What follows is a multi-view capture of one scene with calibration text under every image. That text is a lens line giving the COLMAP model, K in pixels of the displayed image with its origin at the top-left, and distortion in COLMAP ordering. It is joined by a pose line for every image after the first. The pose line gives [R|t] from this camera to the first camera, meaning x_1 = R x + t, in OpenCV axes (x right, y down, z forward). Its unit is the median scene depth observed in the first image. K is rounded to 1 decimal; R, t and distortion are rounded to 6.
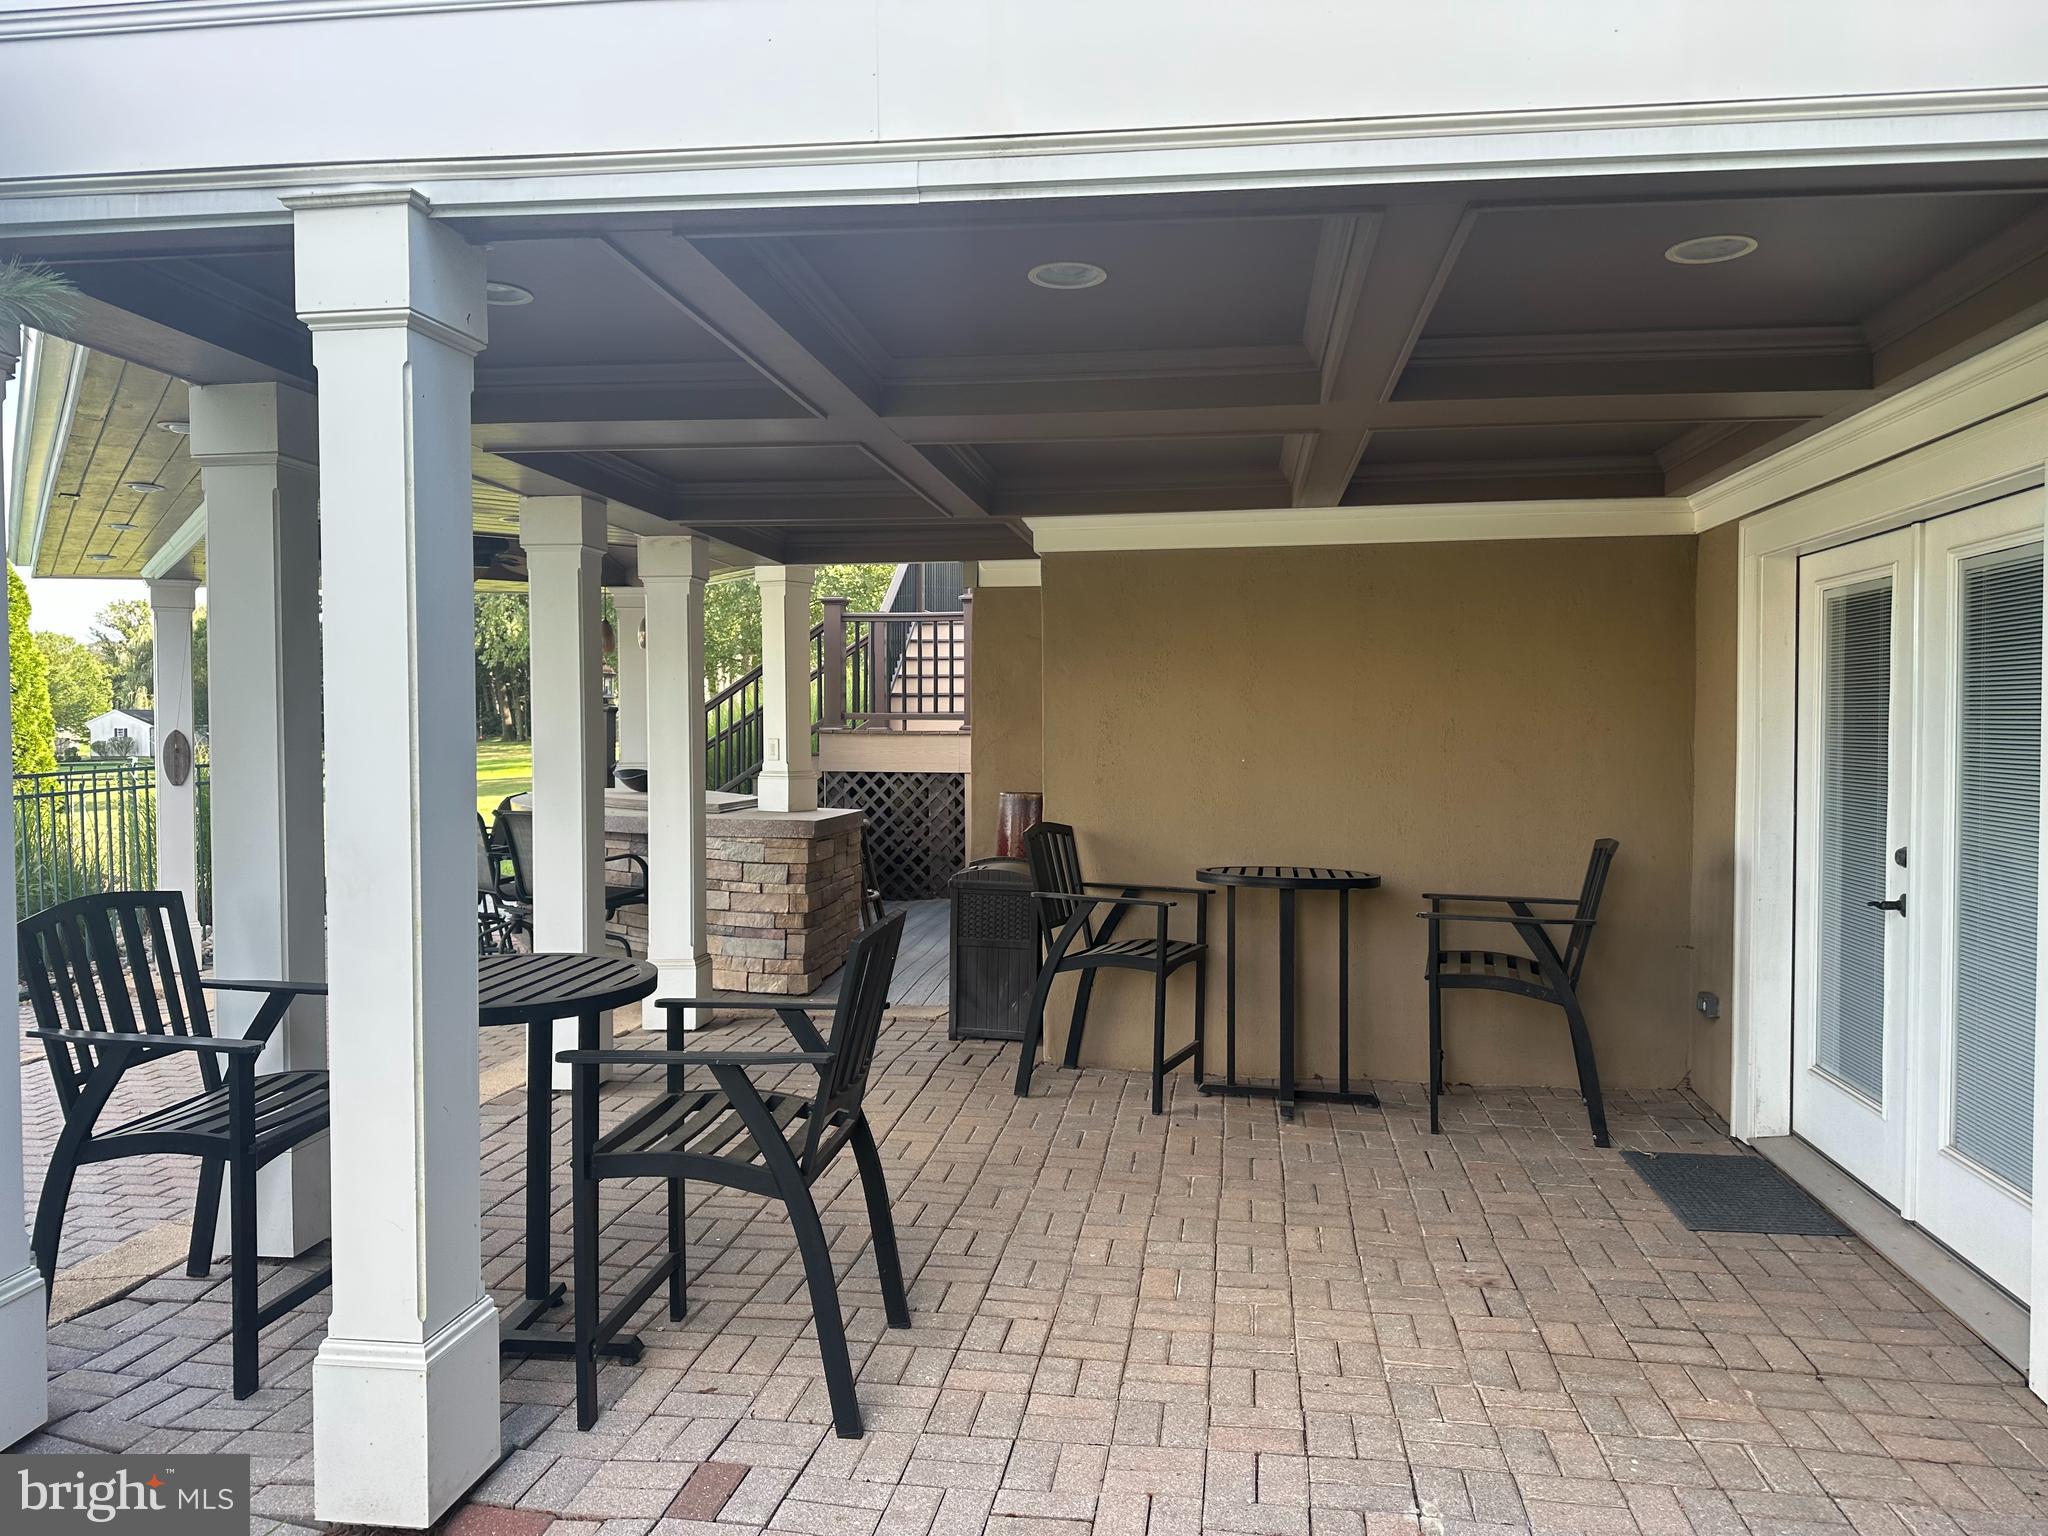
lens RADIAL K [[1434.6, 0, 1036.5], [0, 1434.6, 767.1], [0, 0, 1]] dist [0.002592, -0.002671]
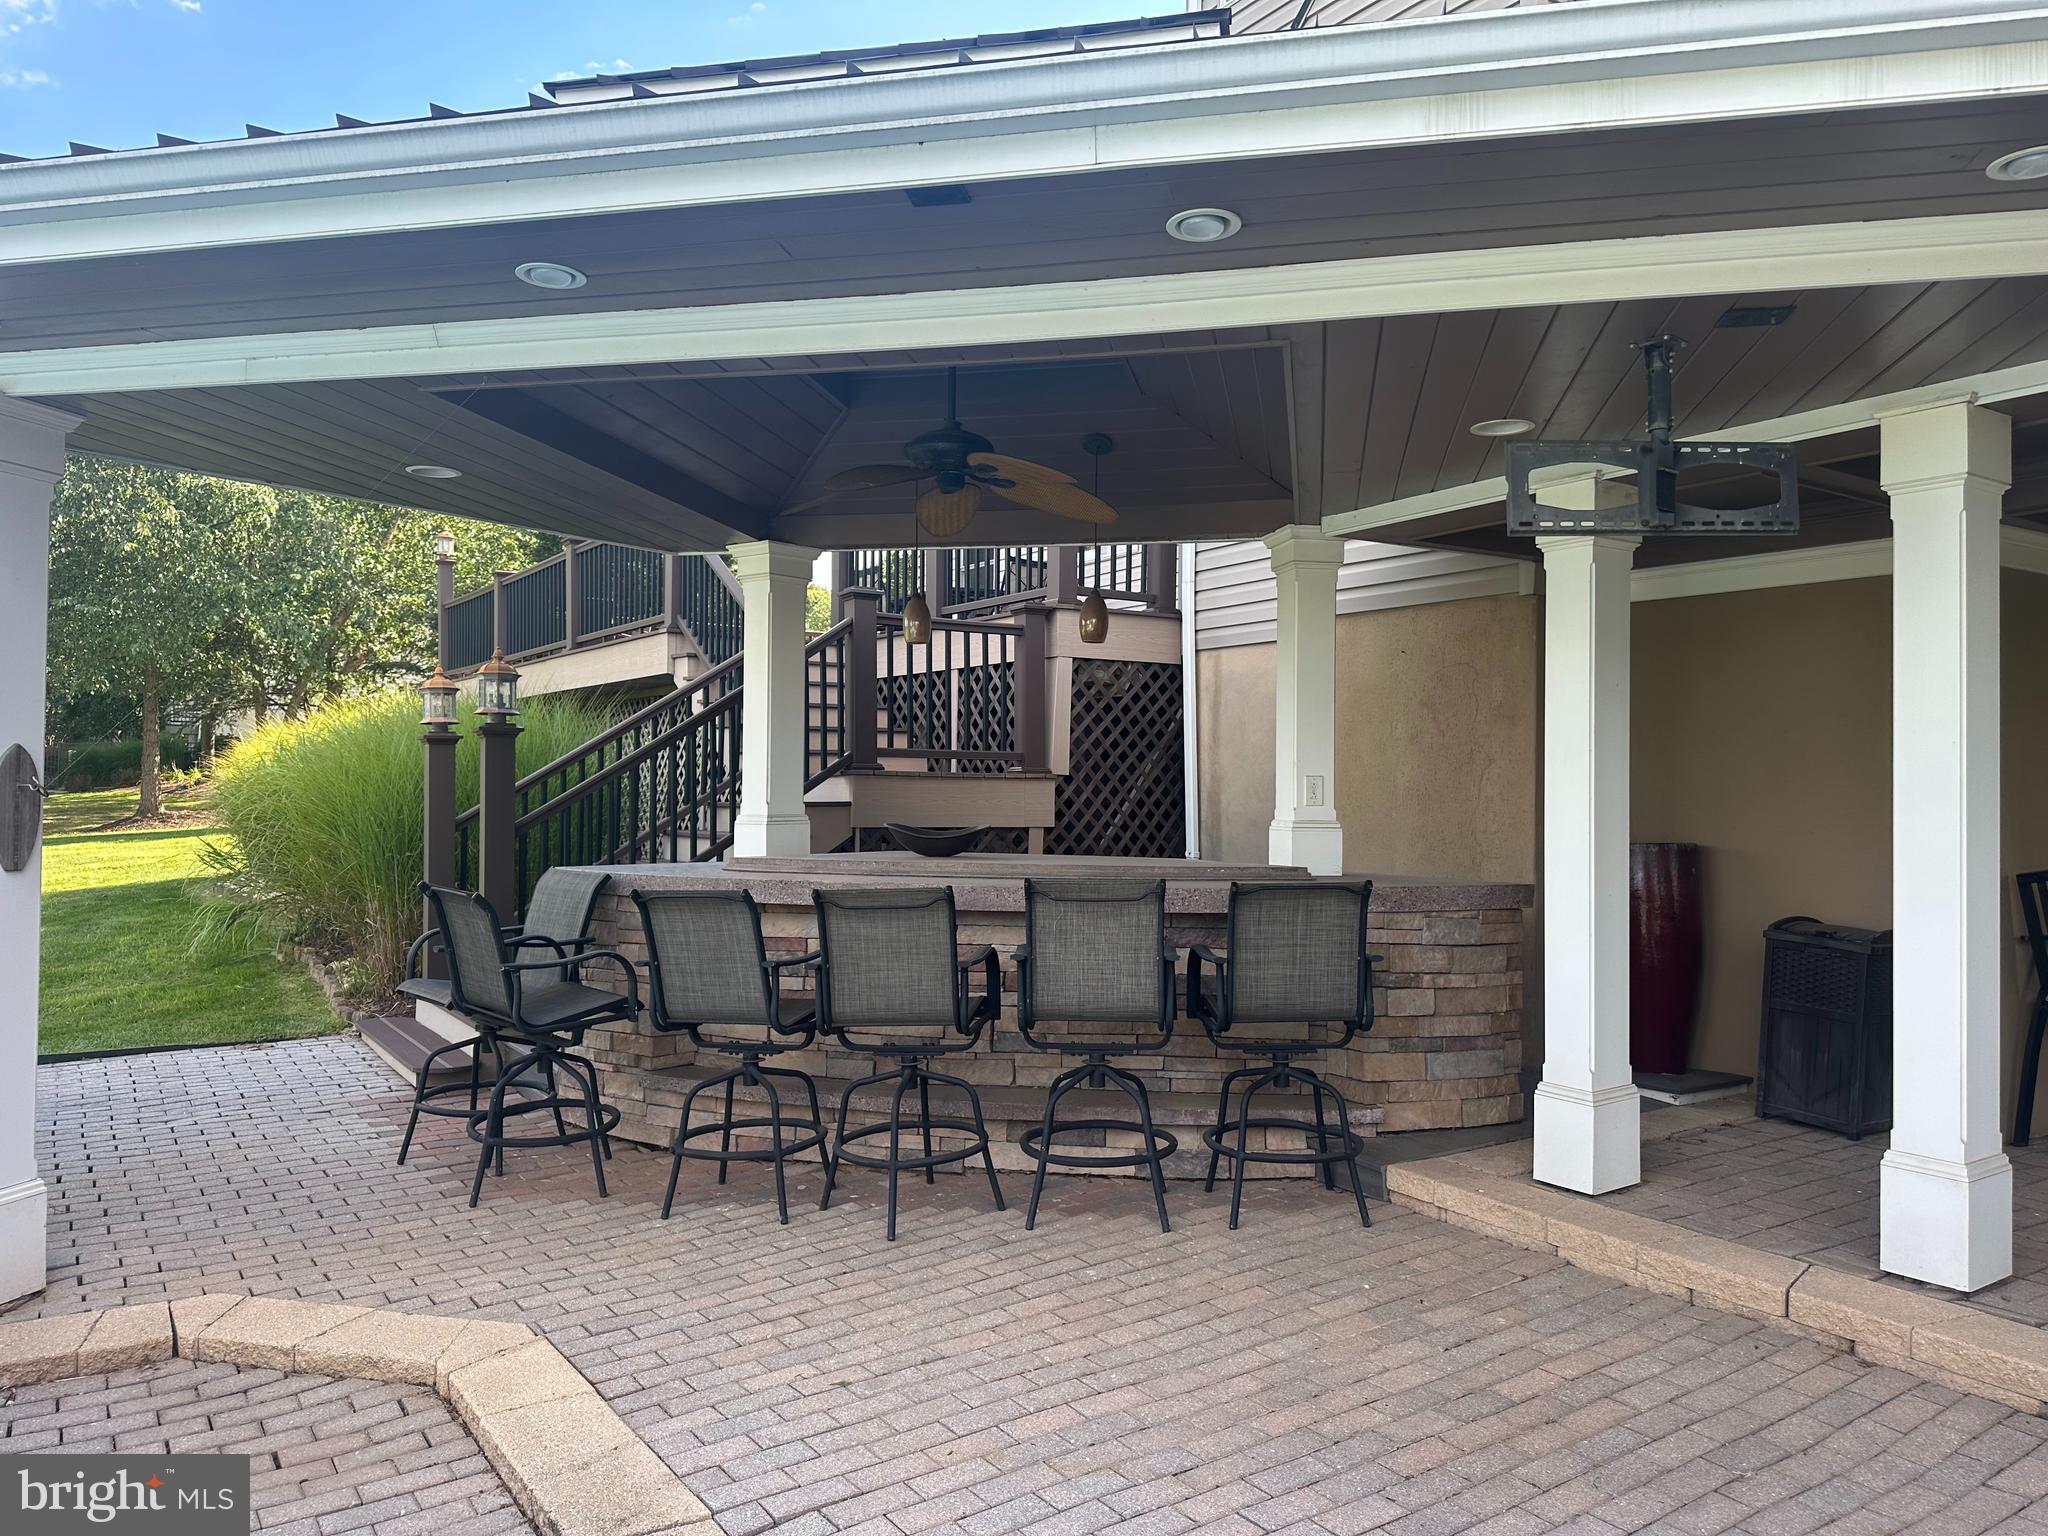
lens RADIAL K [[1434.6, 0, 1036.5], [0, 1434.6, 767.1], [0, 0, 1]] dist [0.002592, -0.002671]
pose [[0.736389, 0.007823, 0.676514, -0.835397], [0.018596, 0.999321, -0.031798, -0.003449], [-0.676303, 0.035997, 0.735743, 0.608824]]
